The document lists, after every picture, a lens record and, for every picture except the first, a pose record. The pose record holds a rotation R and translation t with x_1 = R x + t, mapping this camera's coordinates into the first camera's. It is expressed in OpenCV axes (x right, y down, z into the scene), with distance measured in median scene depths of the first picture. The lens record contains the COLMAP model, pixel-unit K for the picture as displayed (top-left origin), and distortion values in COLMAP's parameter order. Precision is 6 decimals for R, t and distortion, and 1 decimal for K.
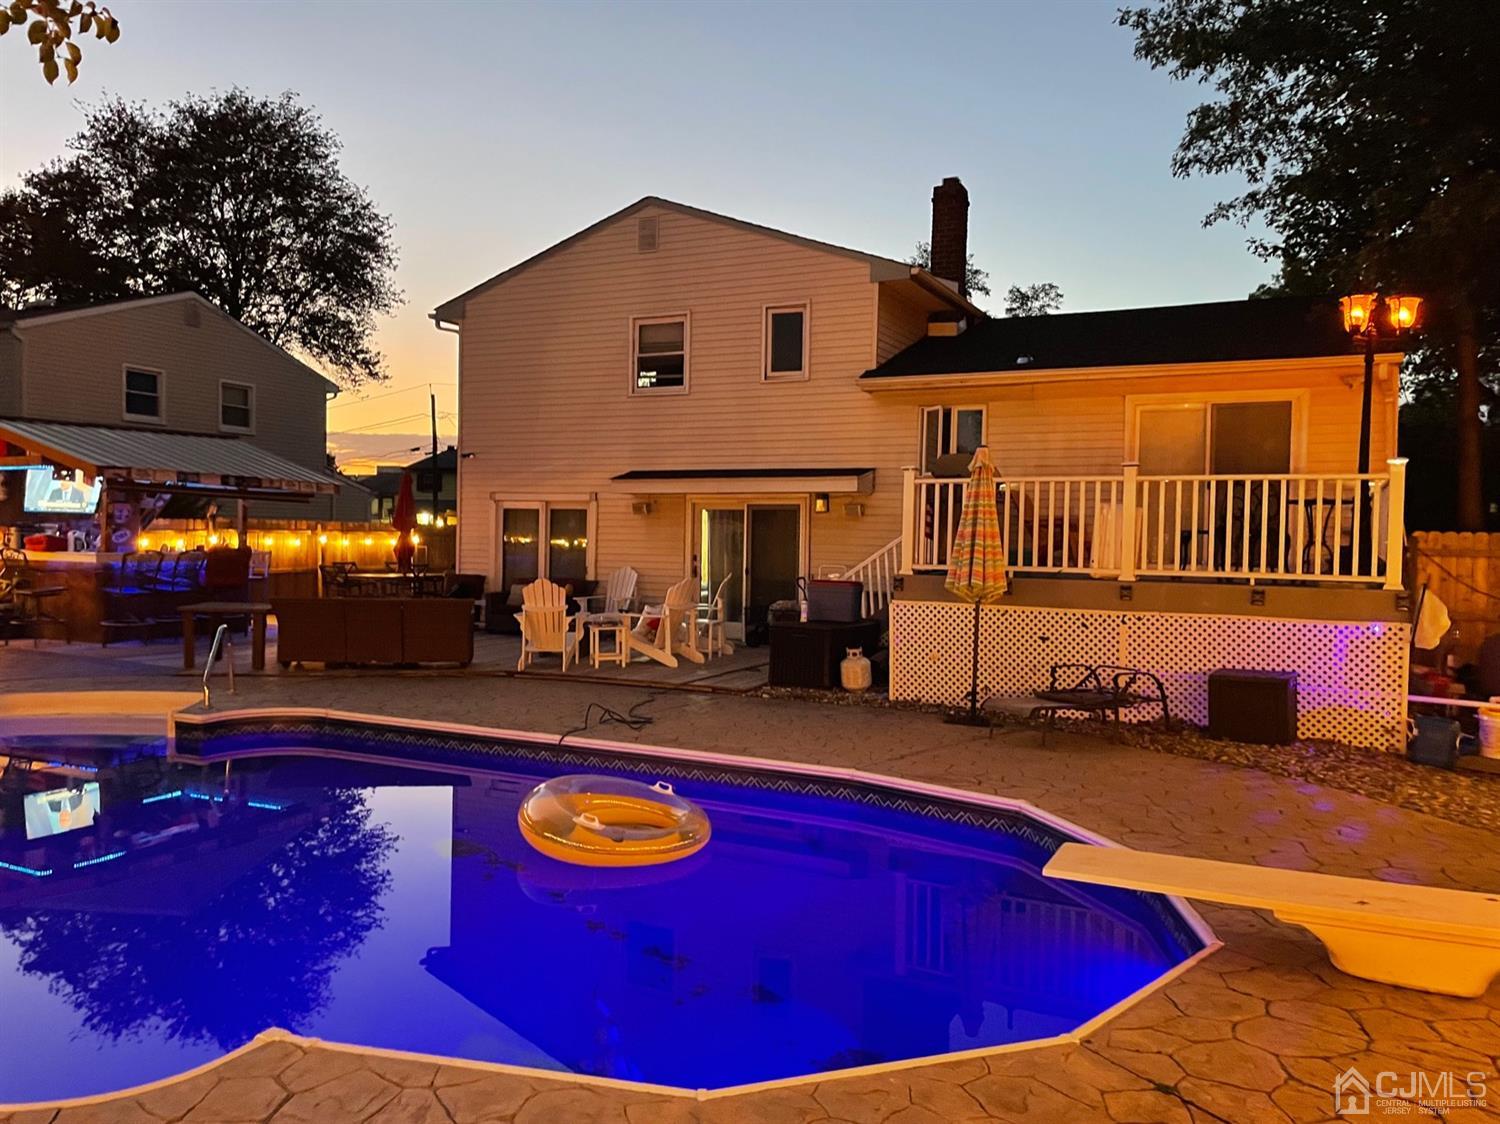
lens RADIAL K [[1127.8, 0, 740.9], [0, 1127.8, 566.9], [0, 0, 1]] dist [0.091208, -0.114419]
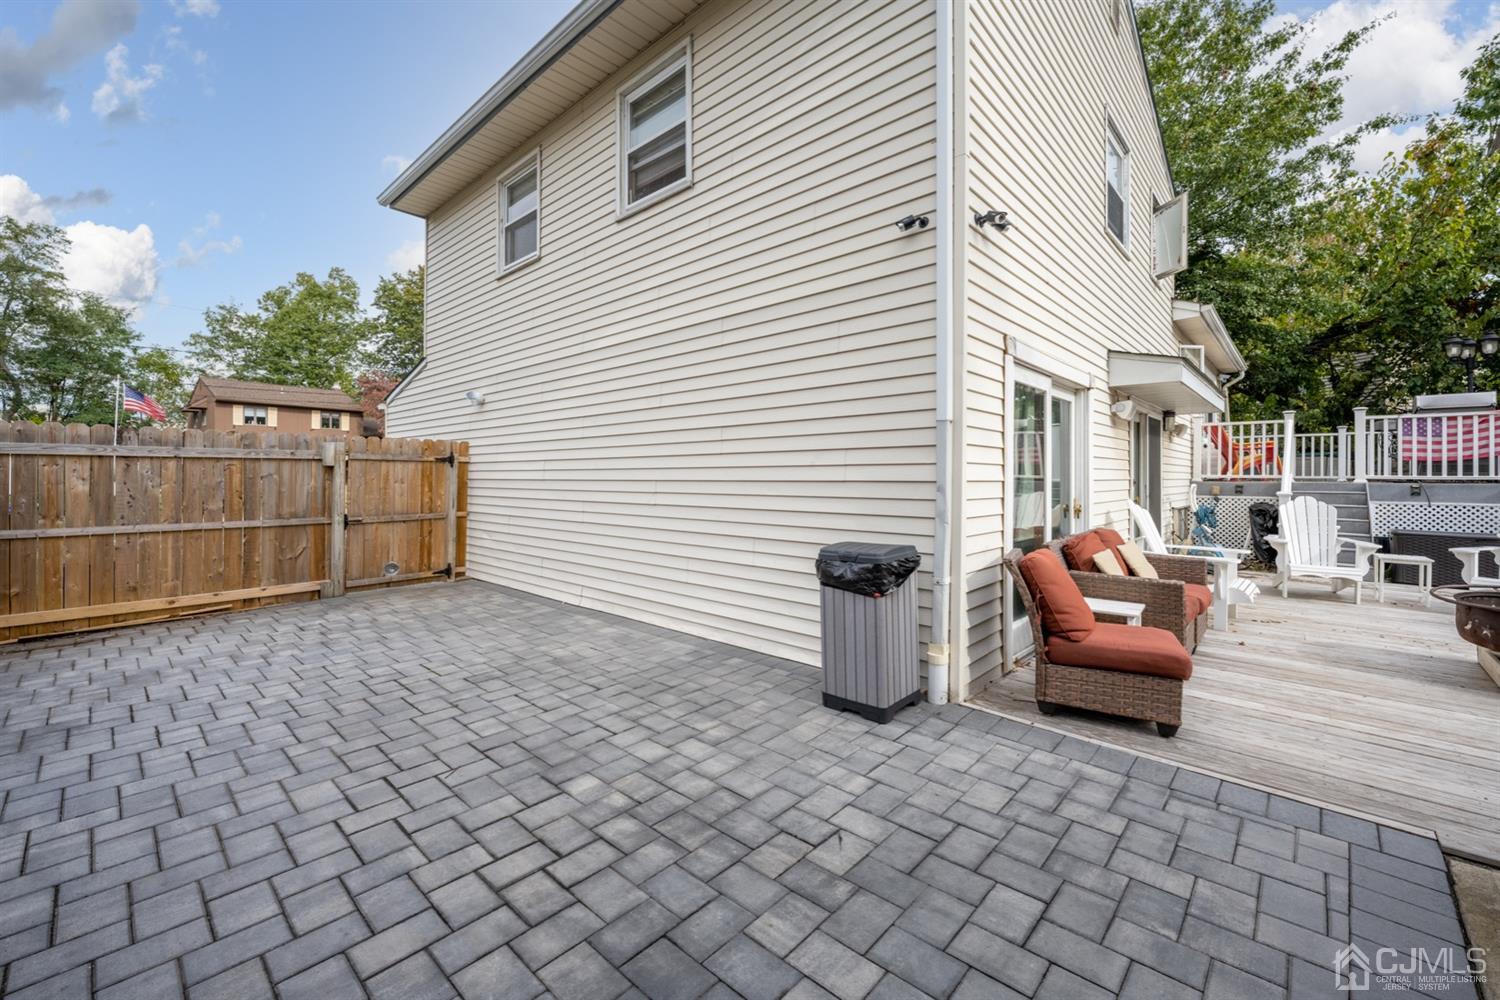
lens RADIAL K [[614.1, 0, 768.6], [0, 614.1, 470.5], [0, 0, 1]] dist [0.011302, -0.001241]
pose [[0.269386, -0.008019, 0.962999, -0.489036], [0.031922, 0.999490, -0.000607, -0.022954], [-0.962503, 0.030904, 0.269505, 1.108276]]
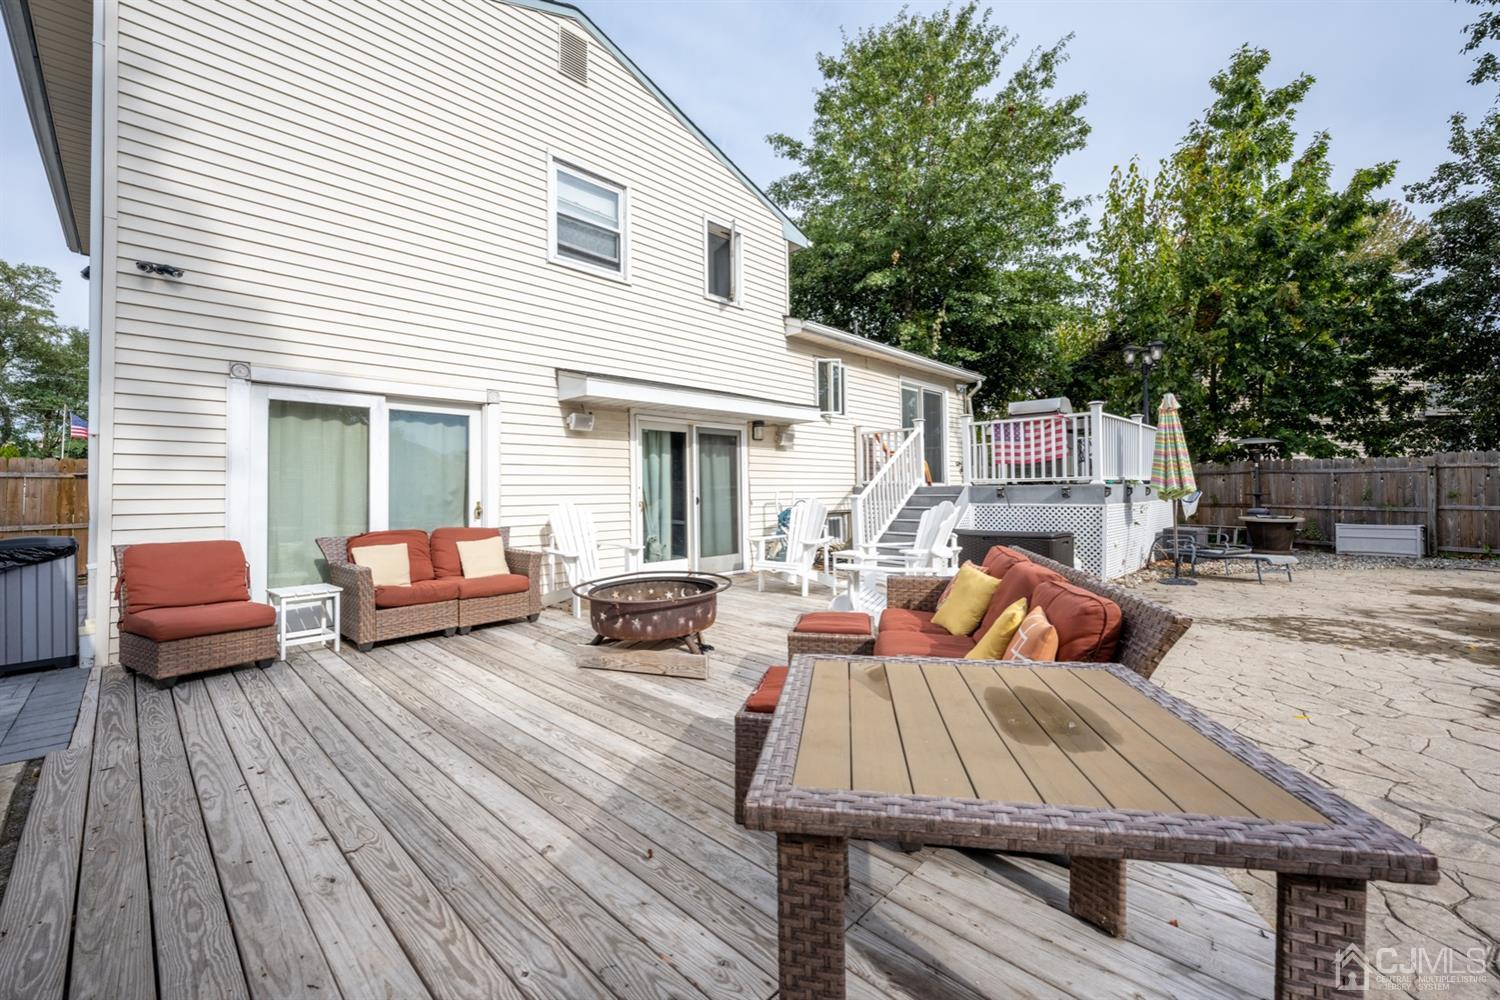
lens RADIAL K [[614.1, 0, 758.7], [0, 614.1, 476.8], [0, 0, 1]] dist [0.011302, -0.001241]
pose [[0.311960, 0.002536, 0.950092, -0.430051], [0.046051, 0.998781, -0.017787, -0.004210], [-0.948978, 0.049302, 0.311463, 0.774988]]
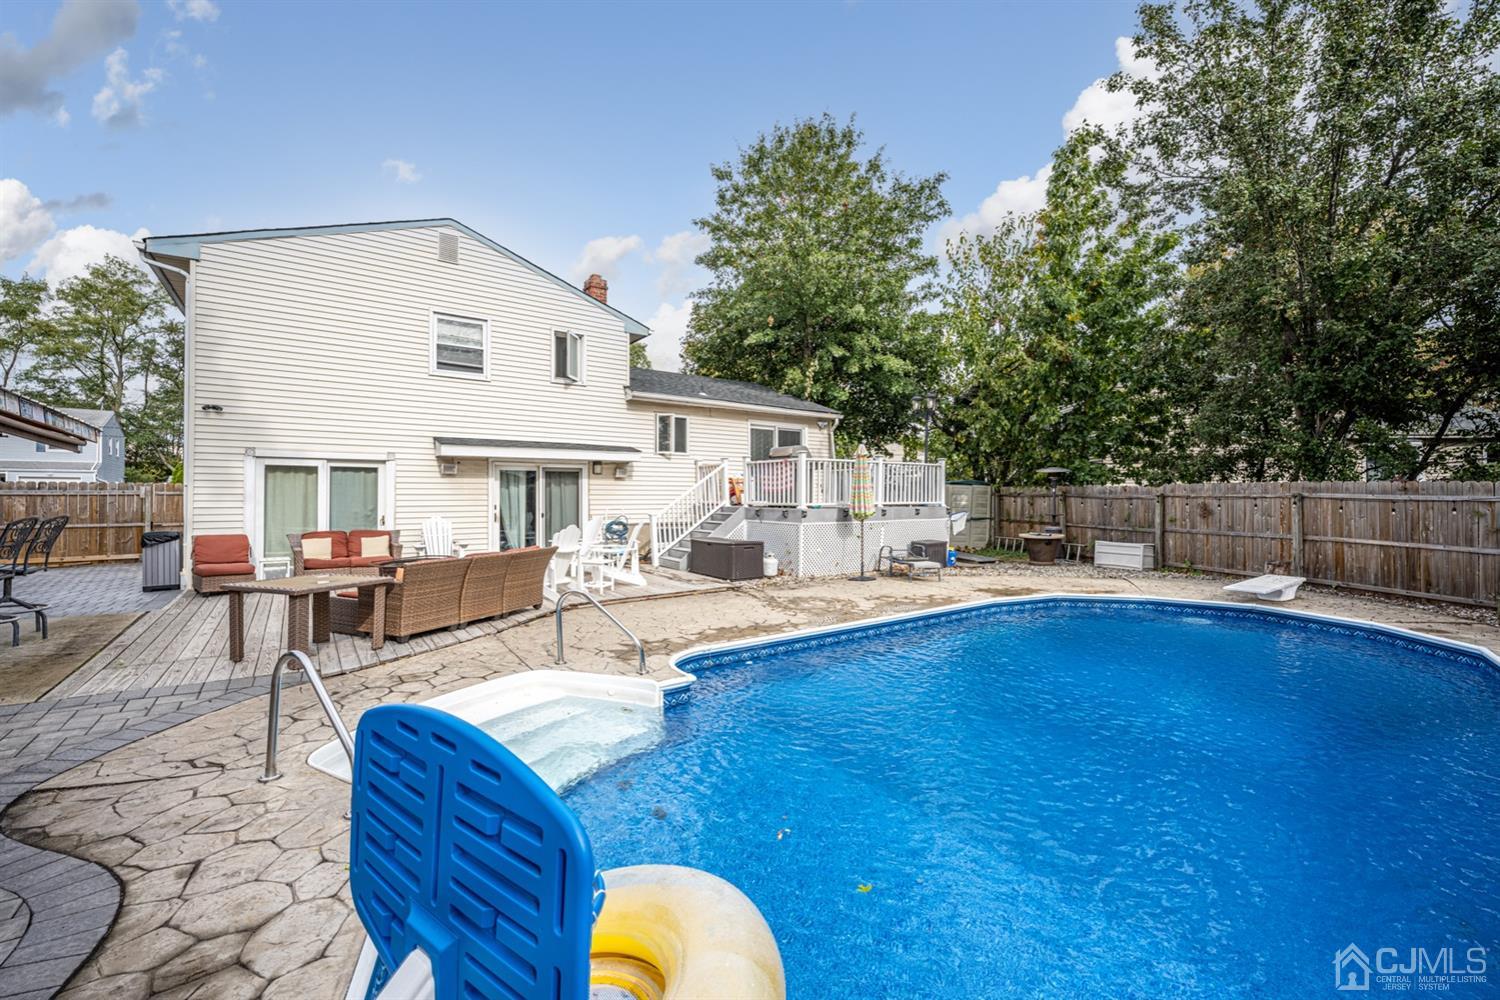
lens RADIAL K [[614.1, 0, 742.9], [0, 614.1, 491.2], [0, 0, 1]] dist [0.011302, -0.001241]
pose [[0.476299, -0.010866, 0.879216, -0.524828], [0.033852, 0.999409, -0.005988, -0.012519], [-0.878631, 0.032615, 0.476385, 0.408363]]
